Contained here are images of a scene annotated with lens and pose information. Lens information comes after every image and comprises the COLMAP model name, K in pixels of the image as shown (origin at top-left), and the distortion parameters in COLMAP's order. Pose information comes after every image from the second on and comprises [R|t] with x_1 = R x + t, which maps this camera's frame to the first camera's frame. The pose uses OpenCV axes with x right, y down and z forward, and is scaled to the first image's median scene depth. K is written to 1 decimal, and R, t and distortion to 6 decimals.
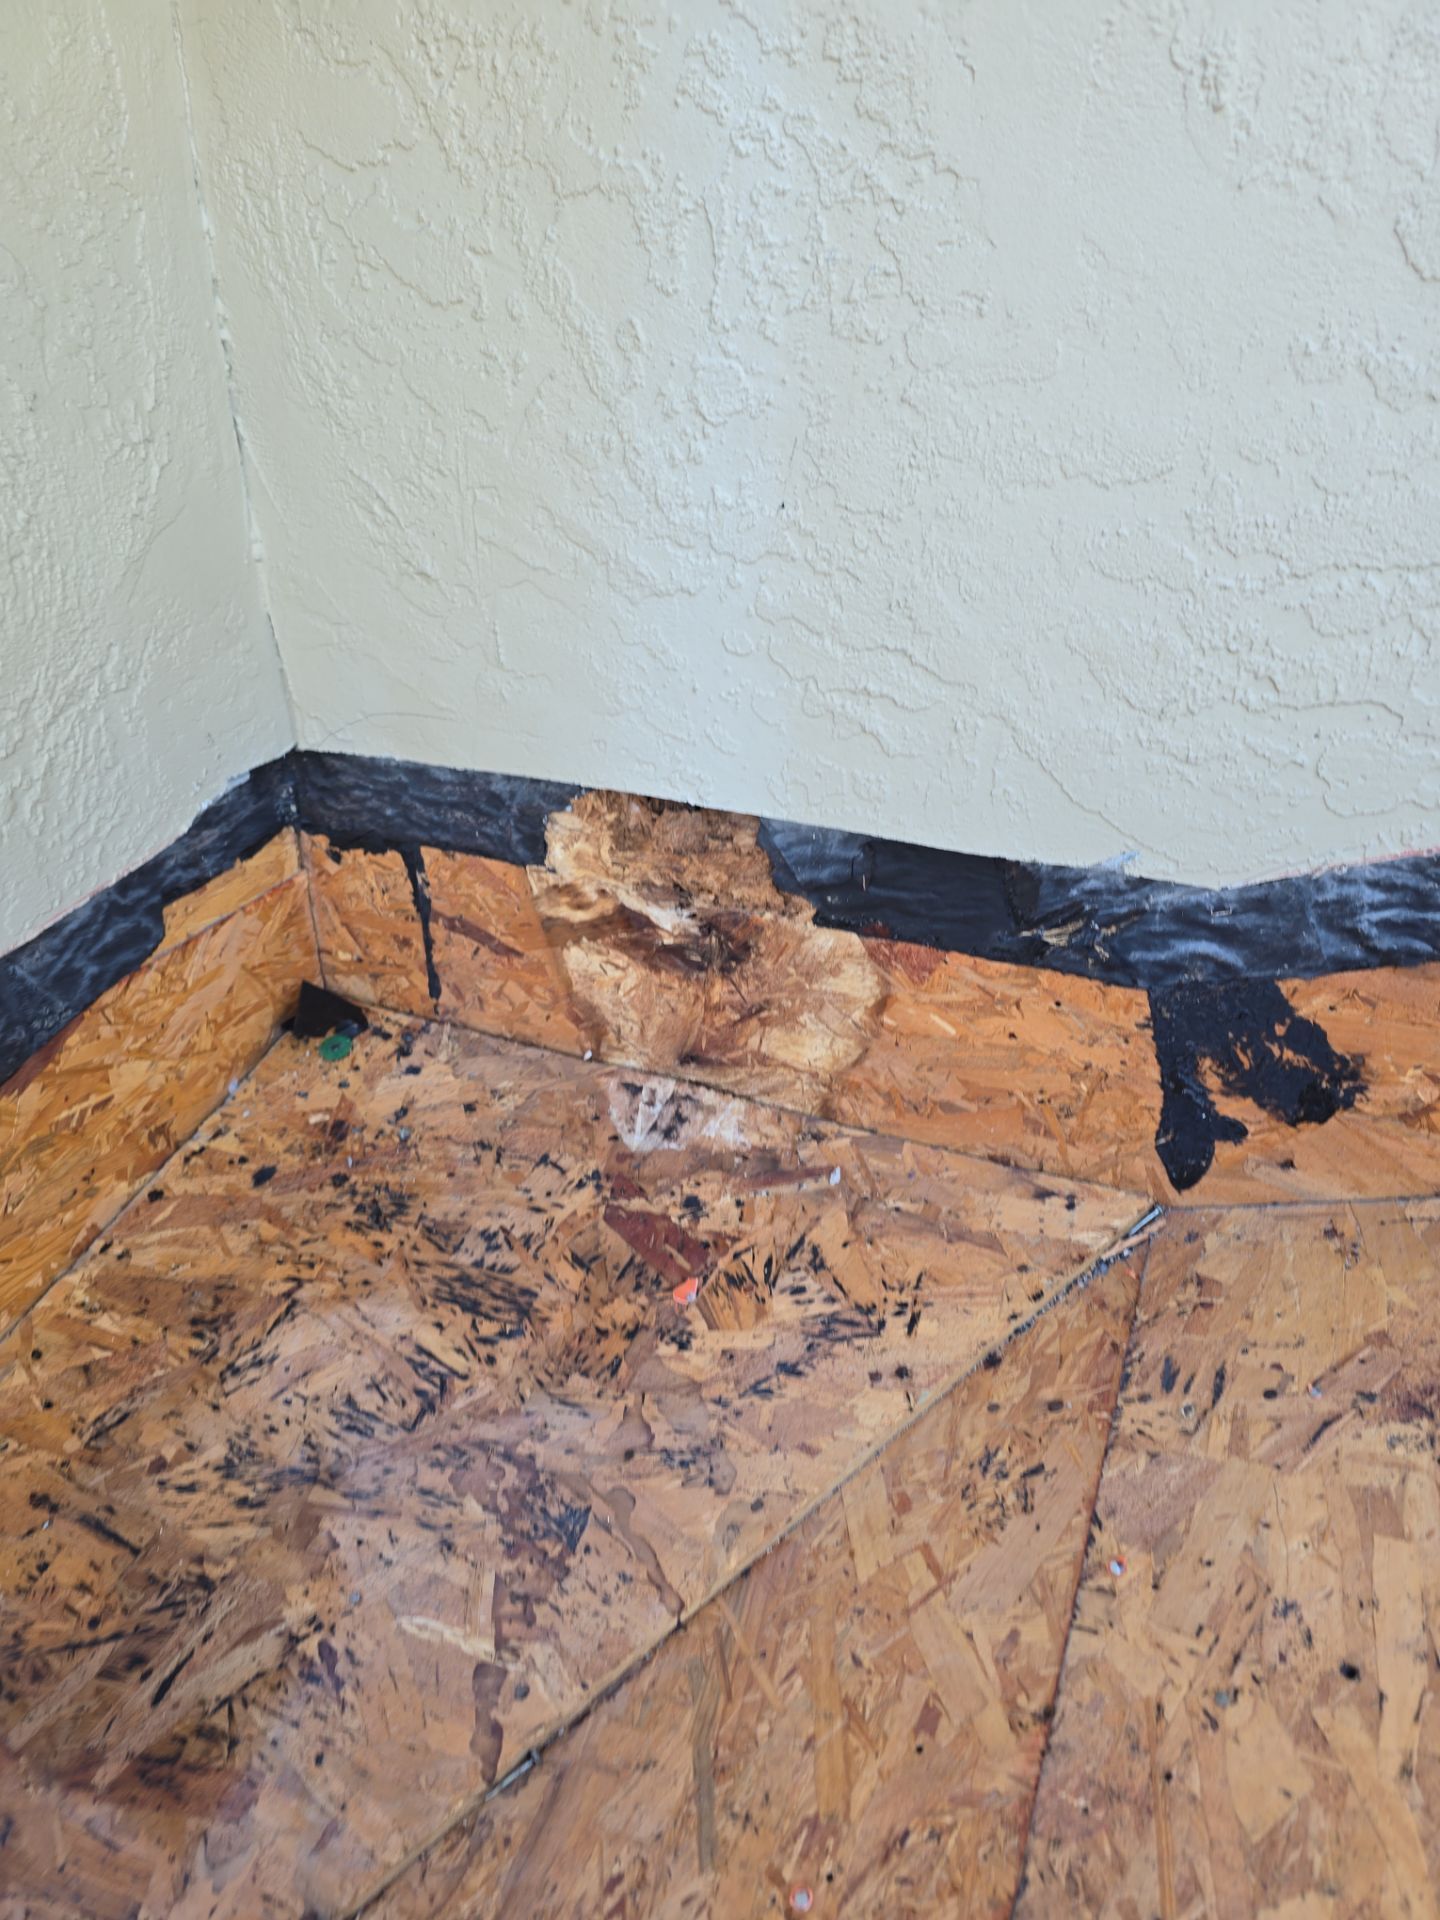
lens RADIAL K [[1312.5, 0, 720.0], [0, 1312.5, 960.0], [0, 0, 1]] dist [0.000577, 0.000868]
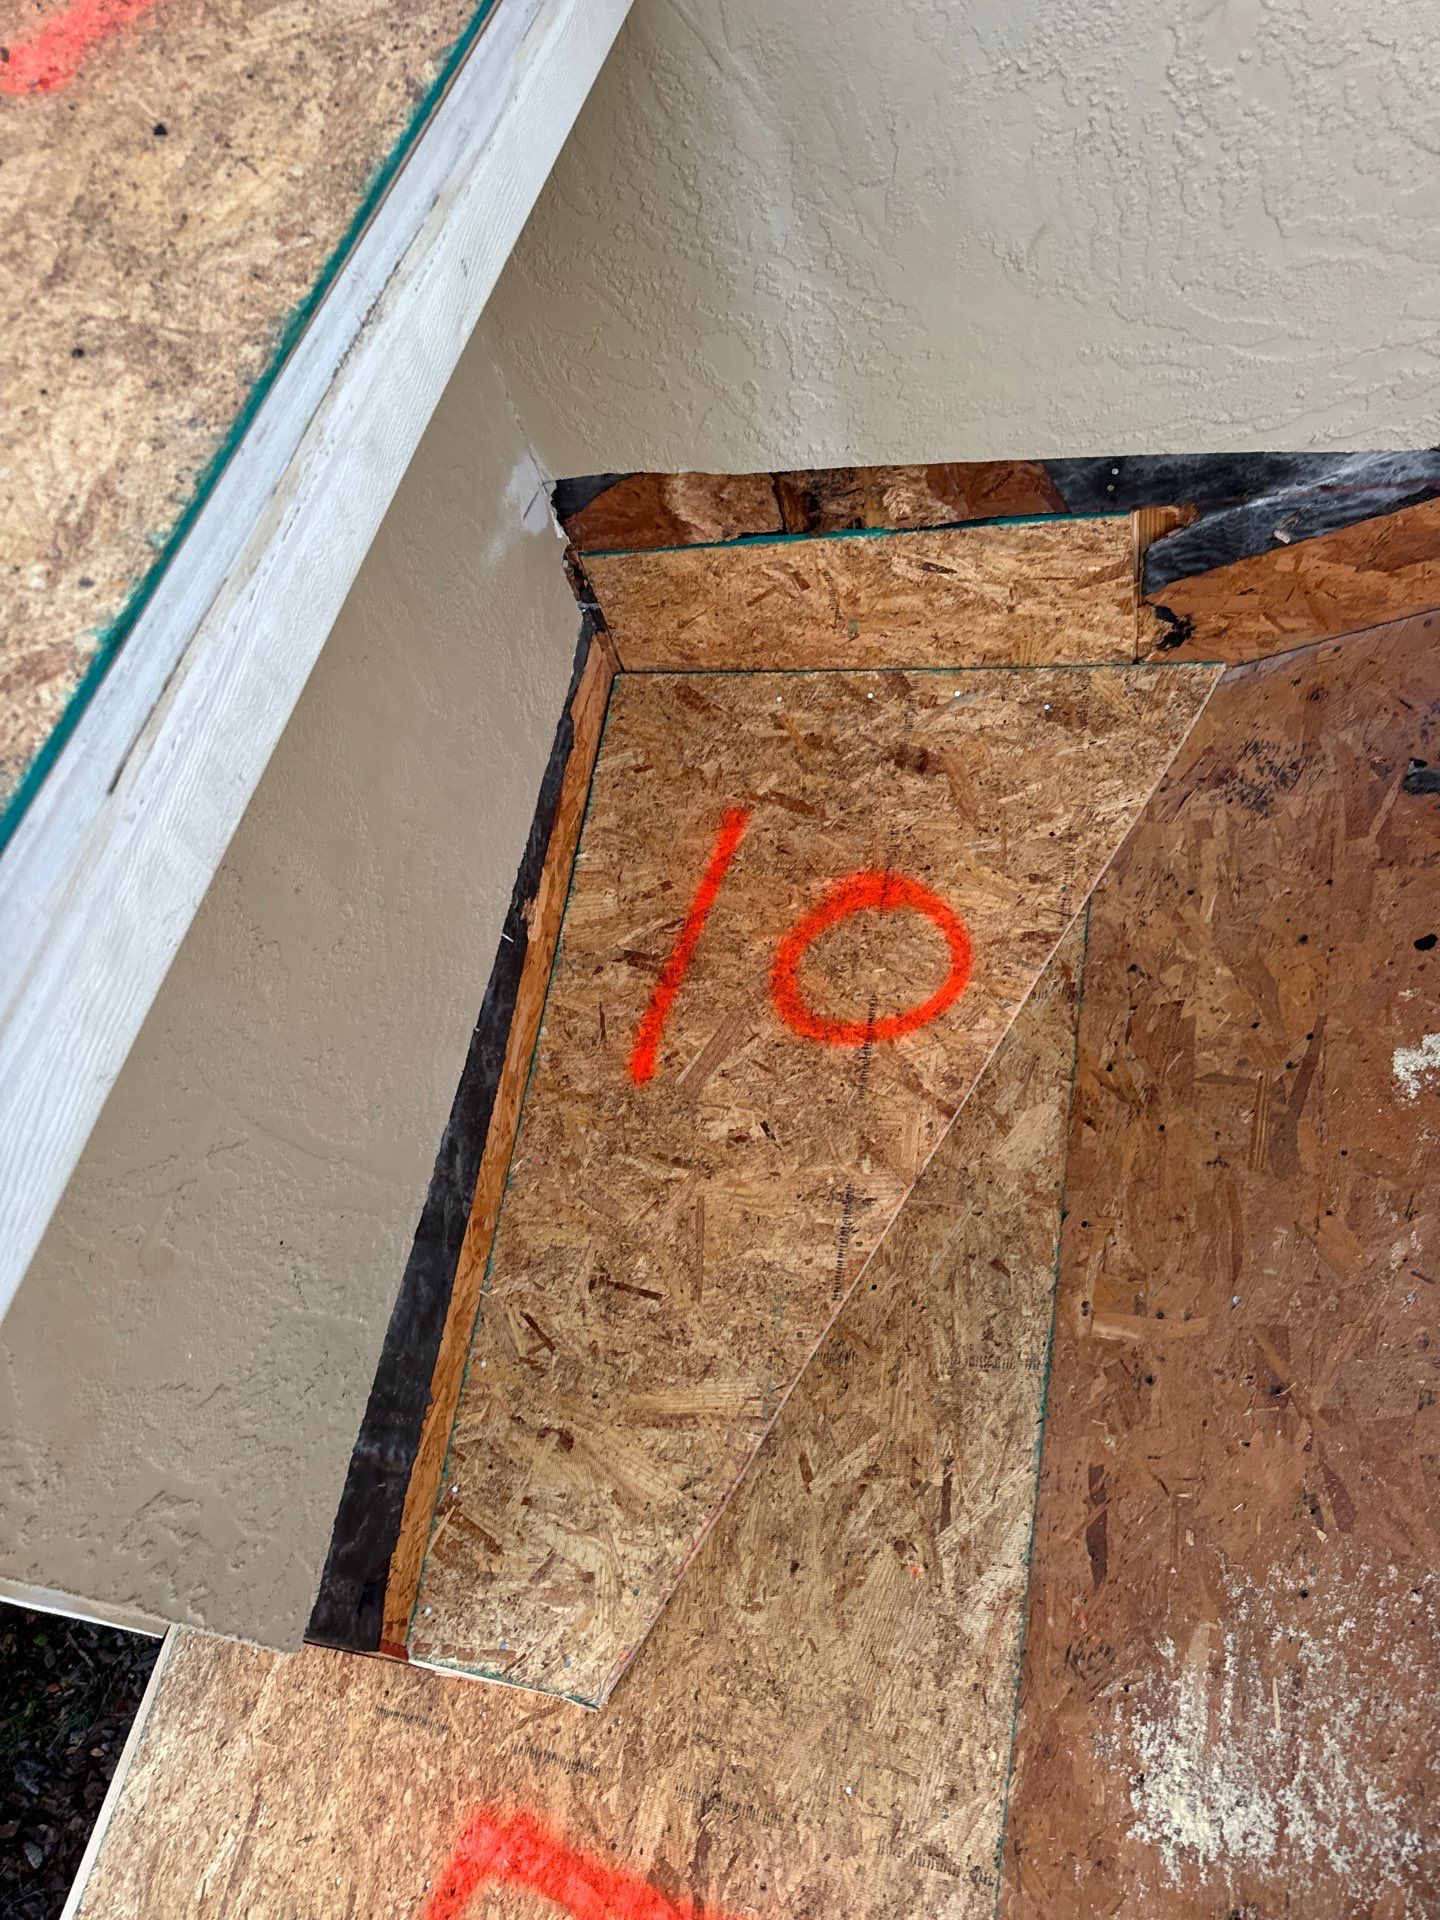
lens RADIAL K [[1312.5, 0, 720.0], [0, 1312.5, 960.0], [0, 0, 1]] dist [0.000577, 0.000868]
pose [[0.952915, -0.282400, -0.110467, -0.144956], [0.302534, 0.860585, 0.409716, -0.592731], [-0.020637, -0.423844, 0.905500, -1.193501]]
